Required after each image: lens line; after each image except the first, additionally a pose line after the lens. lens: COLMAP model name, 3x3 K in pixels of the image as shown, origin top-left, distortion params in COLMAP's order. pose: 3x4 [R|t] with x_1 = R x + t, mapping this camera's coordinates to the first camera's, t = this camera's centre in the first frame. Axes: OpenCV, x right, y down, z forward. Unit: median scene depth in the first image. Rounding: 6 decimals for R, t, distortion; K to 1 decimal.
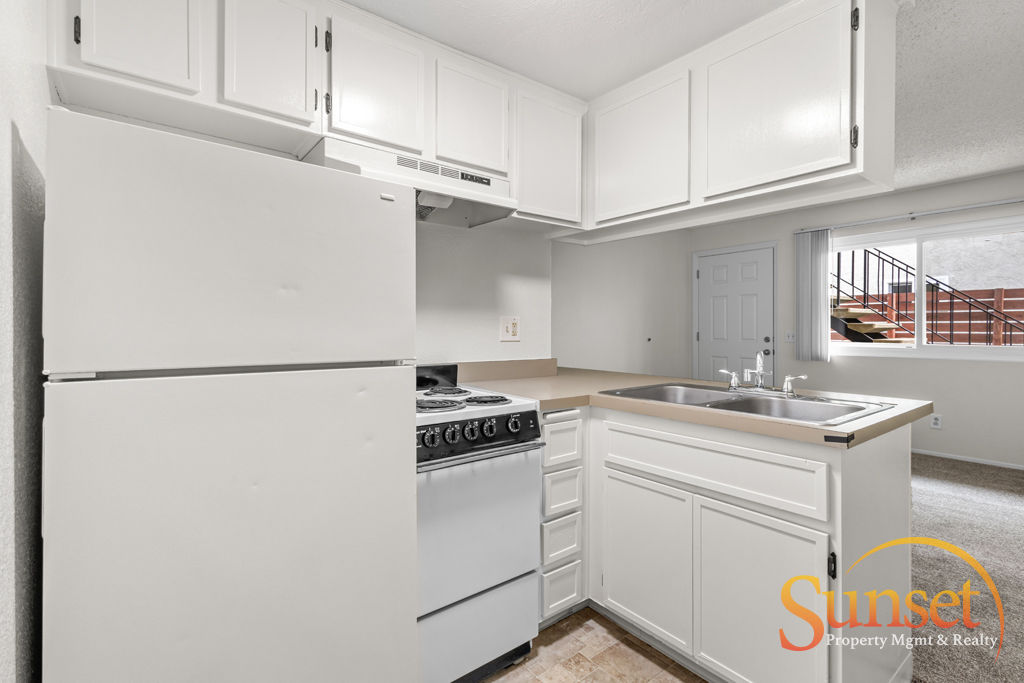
lens RADIAL K [[476.8, 0, 512.4], [0, 476.8, 324.2], [0, 0, 1]] dist [0.002694, 0.000177]
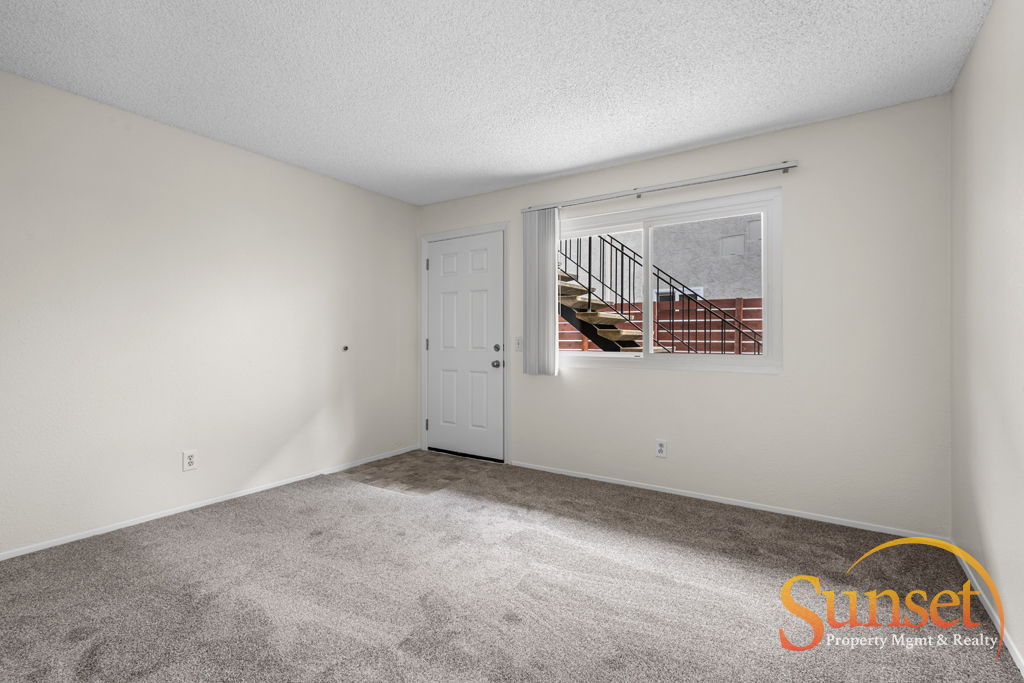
lens RADIAL K [[466.6, 0, 512.0], [0, 466.6, 341.5], [0, 0, 1]] dist [0.000557, -0.000012]
pose [[0.950694, 0.004566, 0.310096, 0.301846], [-0.006691, 0.999961, 0.005789, 0.016286], [-0.310057, -0.007578, 0.950688, 0.249800]]
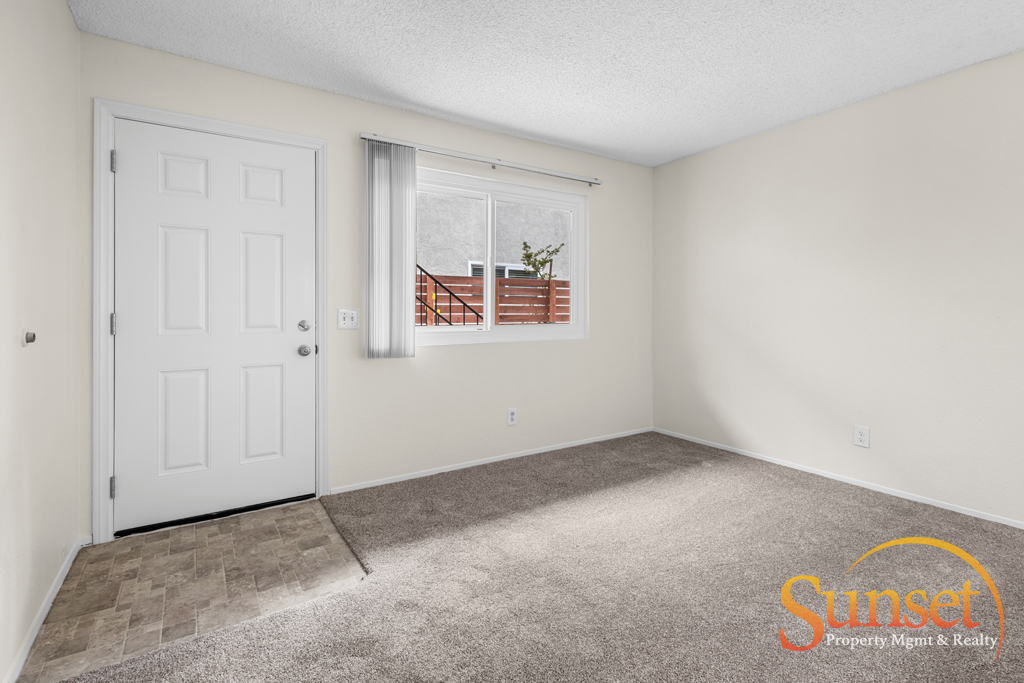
lens RADIAL K [[482.6, 0, 511.1], [0, 482.6, 314.9], [0, 0, 1]] dist [0.001727, 0.000103]
pose [[0.093600, -0.002494, 0.995607, 0.036100], [-0.000307, 0.999997, 0.002534, 0.018002], [-0.995610, -0.000543, 0.093599, 0.687952]]
